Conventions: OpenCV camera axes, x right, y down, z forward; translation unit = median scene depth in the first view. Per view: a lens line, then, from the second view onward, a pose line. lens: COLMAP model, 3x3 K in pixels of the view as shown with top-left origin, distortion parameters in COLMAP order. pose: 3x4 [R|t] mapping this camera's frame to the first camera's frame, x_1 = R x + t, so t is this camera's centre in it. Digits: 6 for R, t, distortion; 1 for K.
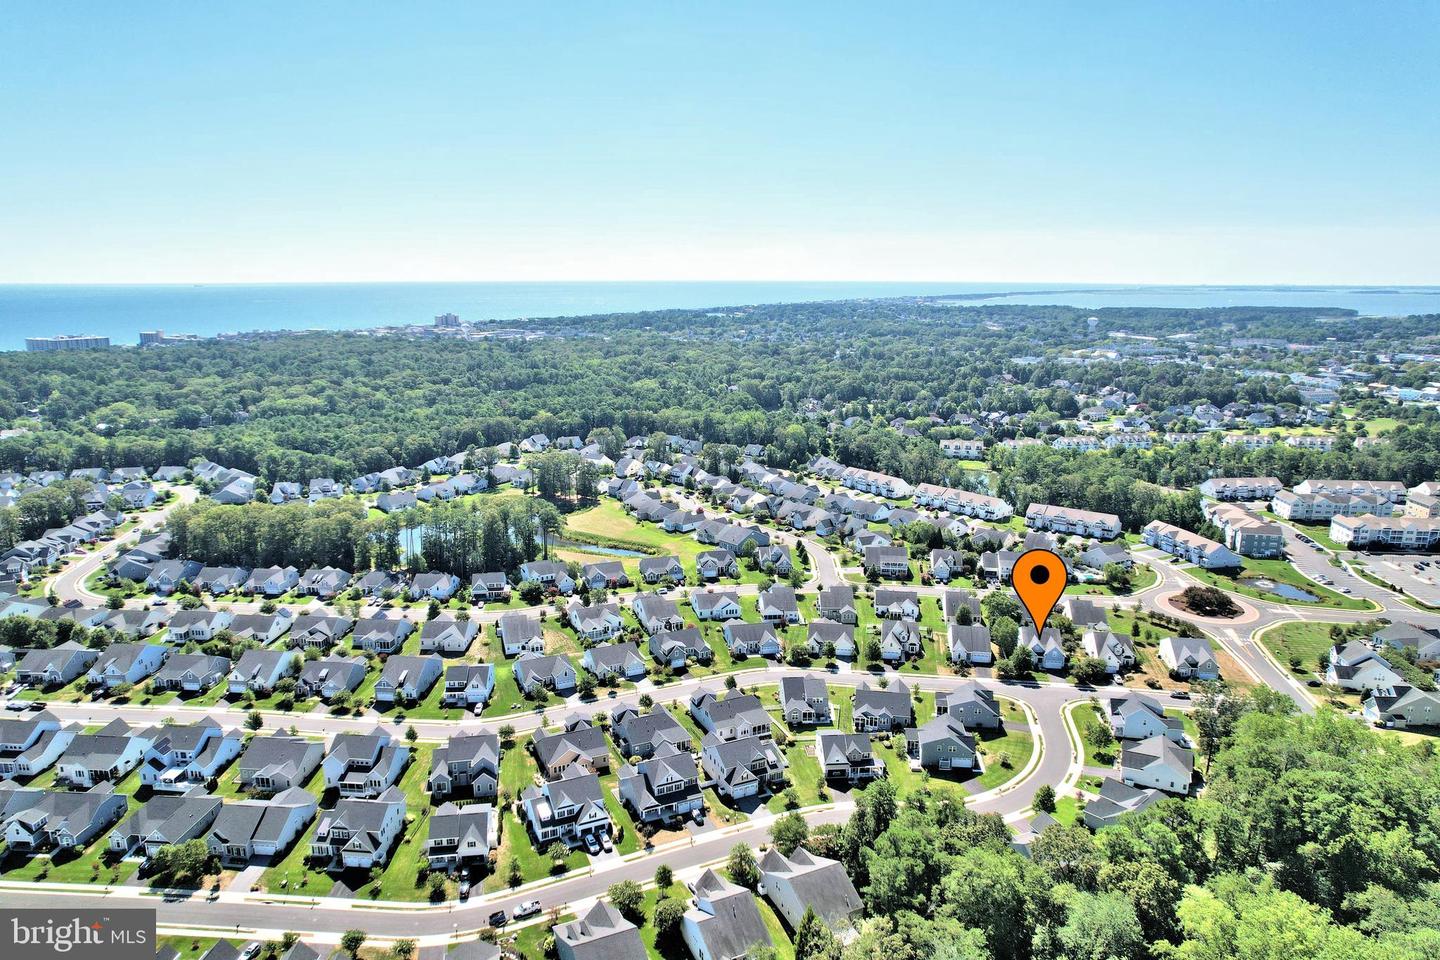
lens RADIAL K [[912.6, 0, 715.5], [0, 912.6, 499.5], [0, 0, 1]] dist [-0.073593, 0.066347]
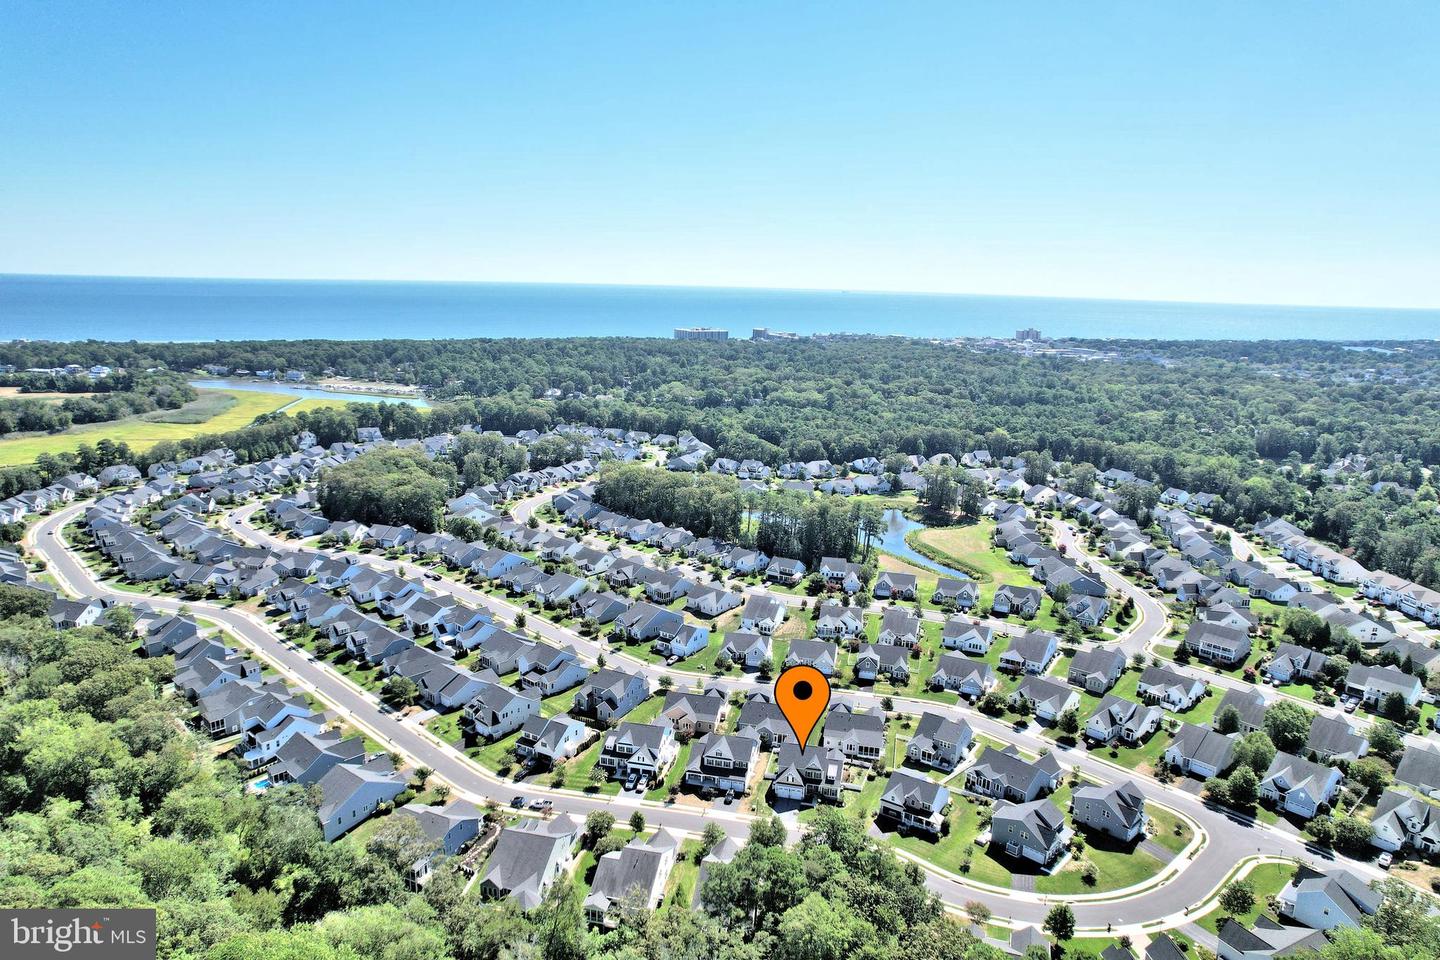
lens RADIAL K [[912.6, 0, 715.5], [0, 912.6, 499.5], [0, 0, 1]] dist [-0.073593, 0.066347]
pose [[0.788694, 0.159354, -0.593774, 0.294425], [-0.168239, 0.984899, 0.040856, -0.017551], [0.591318, 0.067673, 0.803594, 0.061979]]
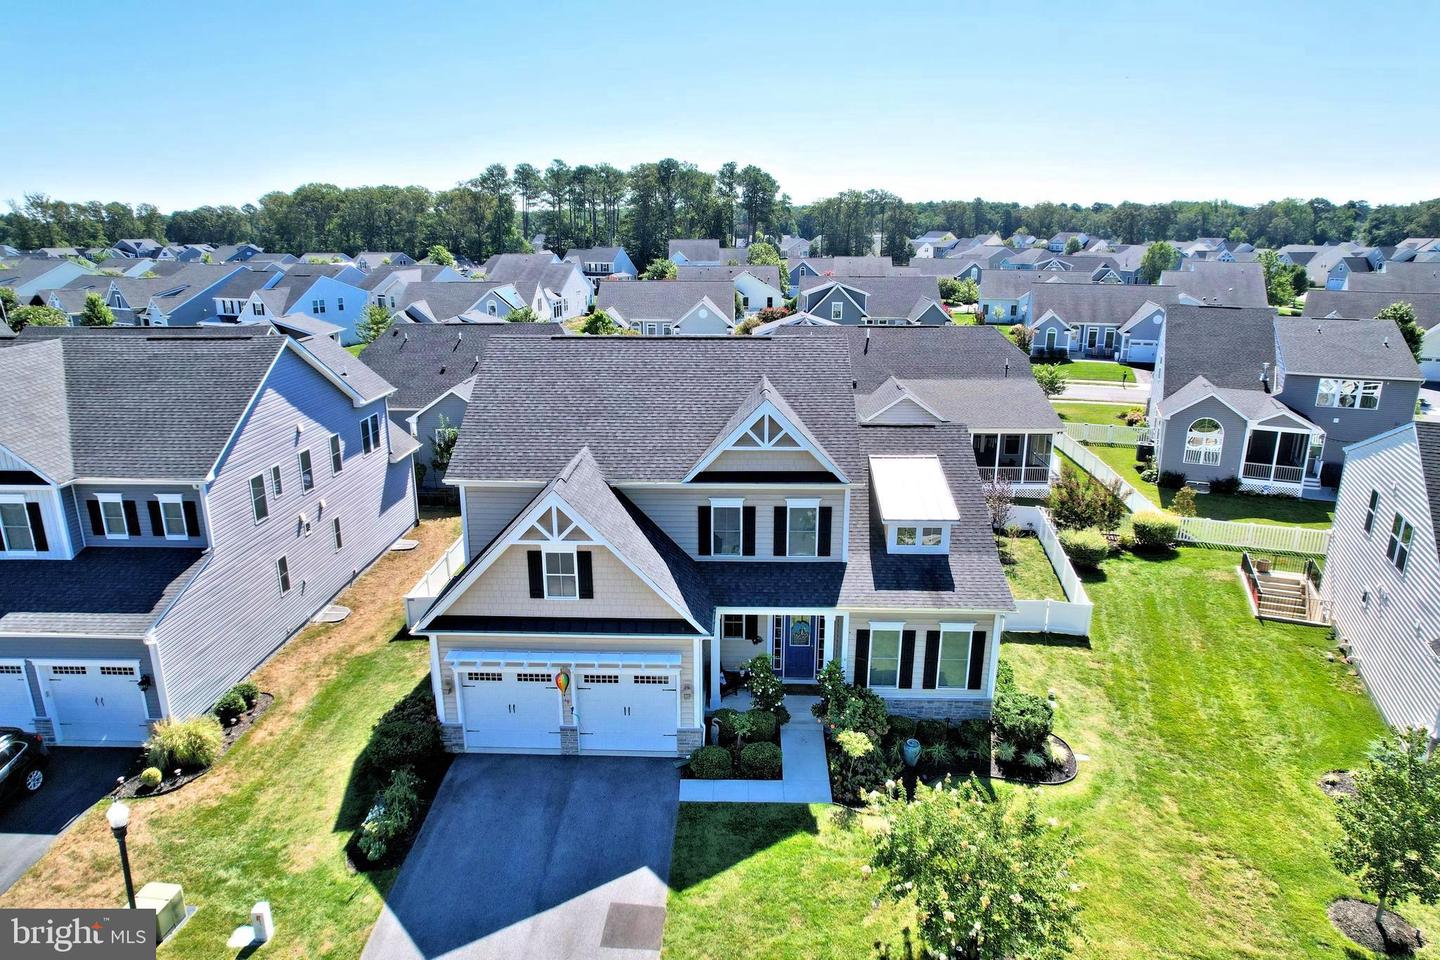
lens RADIAL K [[912.6, 0, 715.5], [0, 912.6, 499.5], [0, 0, 1]] dist [-0.073593, 0.066347]
pose [[0.890842, 0.130123, -0.435279, 0.052569], [-0.109494, 0.991357, 0.072267, 0.163043], [0.440921, -0.016718, 0.897390, 0.516579]]
